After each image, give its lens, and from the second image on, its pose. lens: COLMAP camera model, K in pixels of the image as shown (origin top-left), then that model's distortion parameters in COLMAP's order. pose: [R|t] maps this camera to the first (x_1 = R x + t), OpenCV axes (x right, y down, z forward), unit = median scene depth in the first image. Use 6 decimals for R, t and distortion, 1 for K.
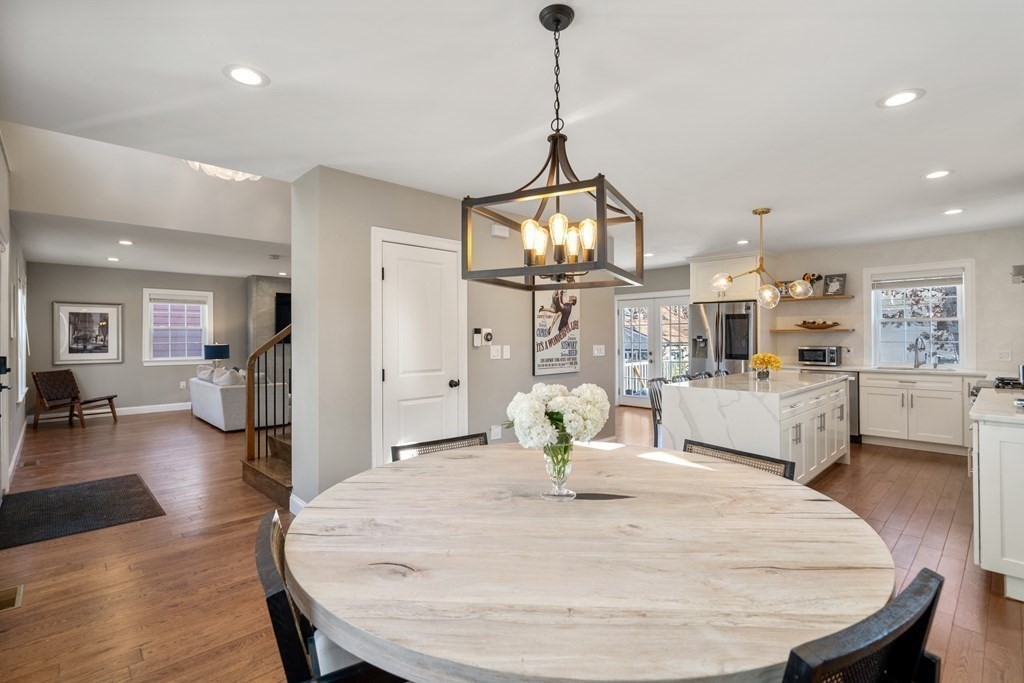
lens RADIAL K [[477.2, 0, 513.9], [0, 477.2, 335.0], [0, 0, 1]] dist [-0.001652, 0.000151]
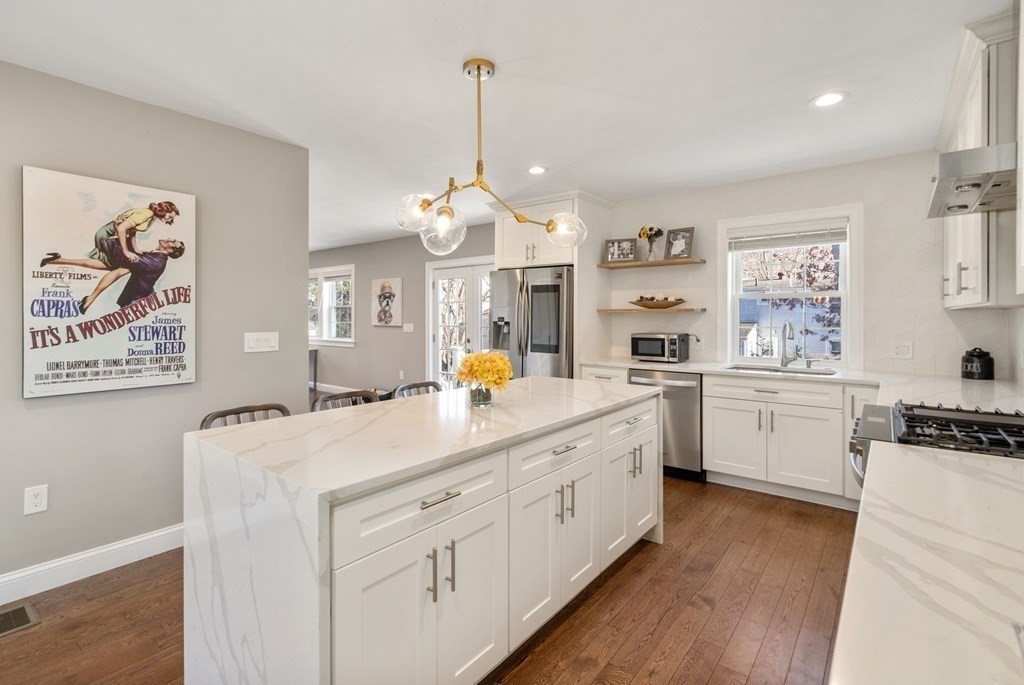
lens RADIAL K [[475.8, 0, 507.4], [0, 475.8, 318.5], [0, 0, 1]] dist [-0.003470, -0.000324]
pose [[0.992568, 0.005186, 0.121581, 0.403201], [-0.005905, 0.999967, 0.005549, -0.000176], [-0.121548, -0.006226, 0.992566, 0.411546]]
